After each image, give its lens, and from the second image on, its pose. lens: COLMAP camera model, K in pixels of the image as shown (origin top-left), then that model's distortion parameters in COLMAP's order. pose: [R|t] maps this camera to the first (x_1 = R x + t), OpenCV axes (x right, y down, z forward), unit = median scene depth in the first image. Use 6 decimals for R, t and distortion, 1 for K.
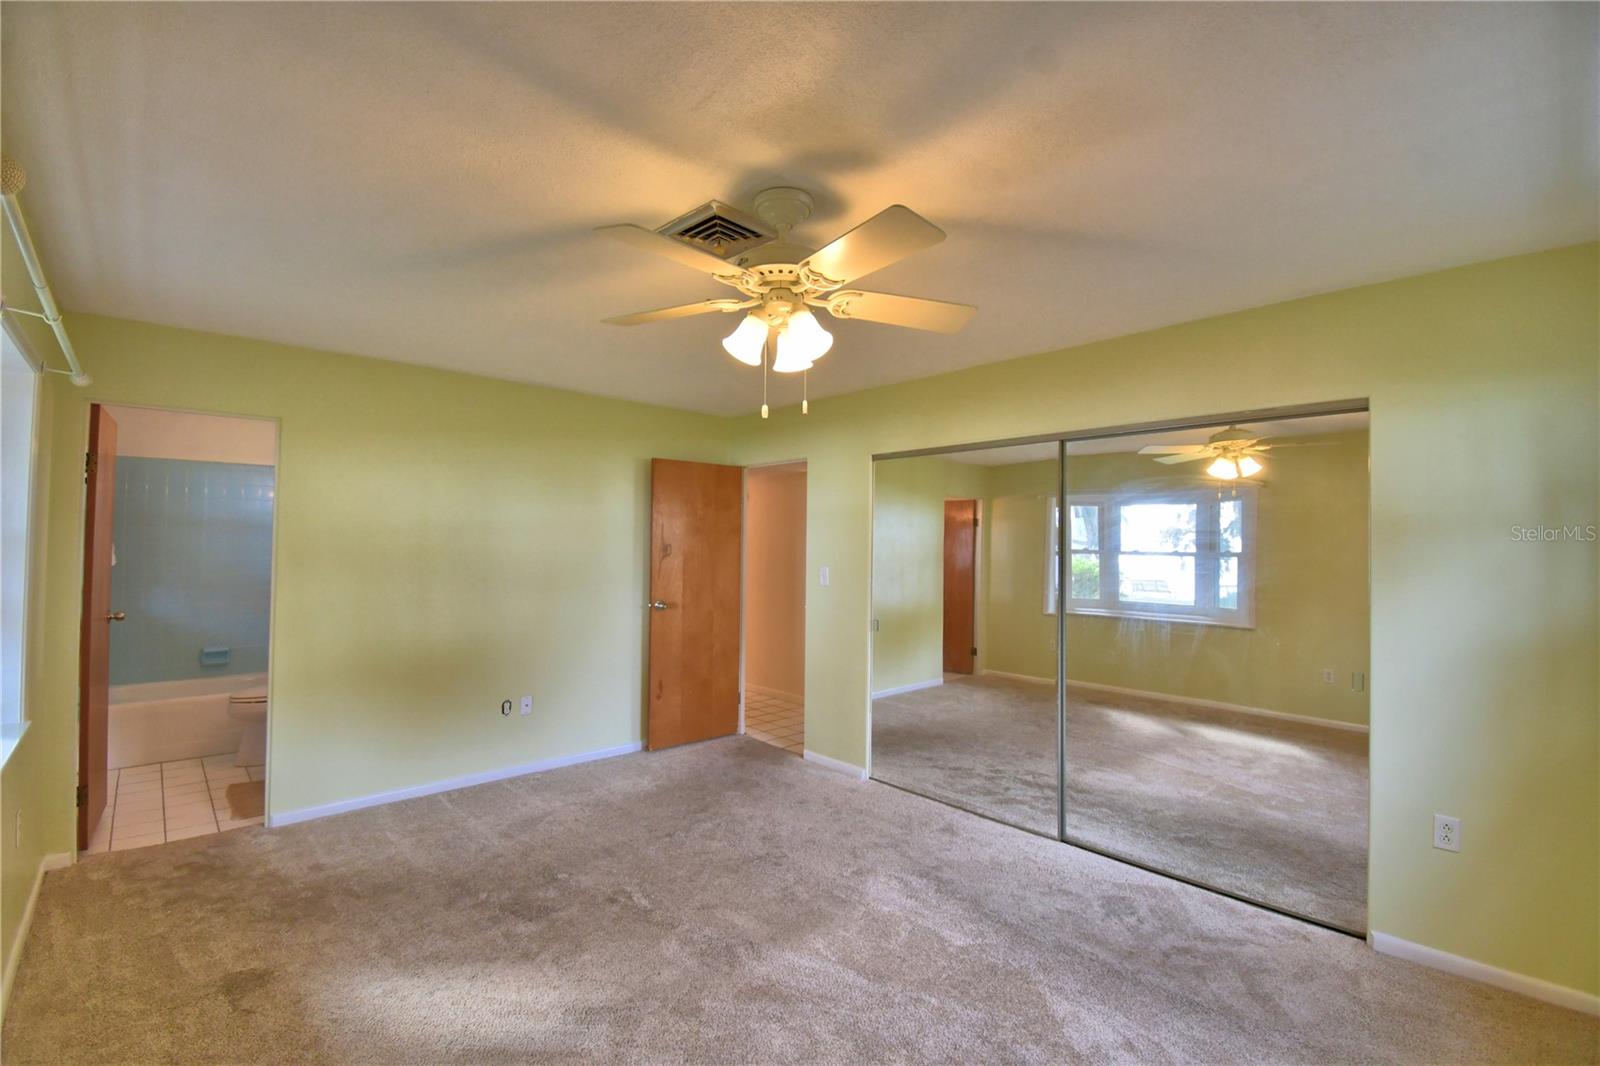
lens RADIAL K [[688.6, 0, 776.0], [0, 688.6, 531.3], [0, 0, 1]] dist [0.023558, -0.029079]
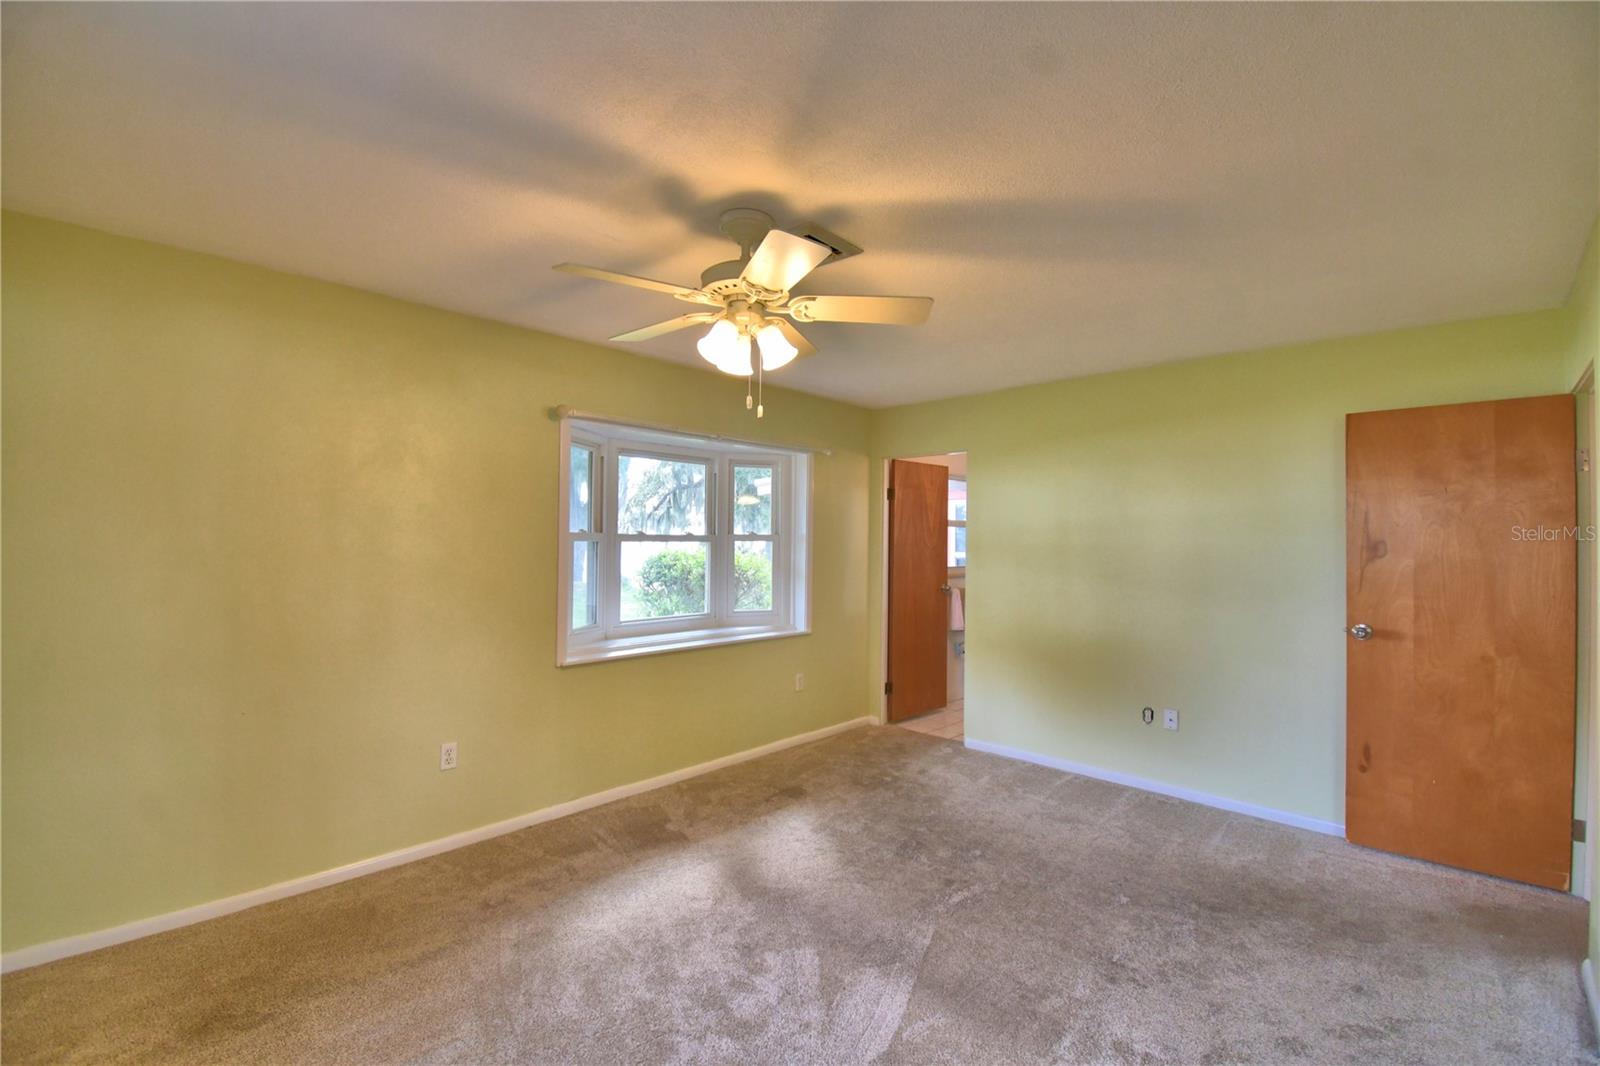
lens RADIAL K [[700.3, 0, 800.0], [0, 700.3, 533.0], [0, 0, 1]] dist [-0.039020, -0.000056]
pose [[0.065290, -0.018511, -0.997695, 0.614175], [0.014523, 0.999740, -0.017598, 0.021106], [0.997761, -0.013340, 0.065542, 0.559946]]
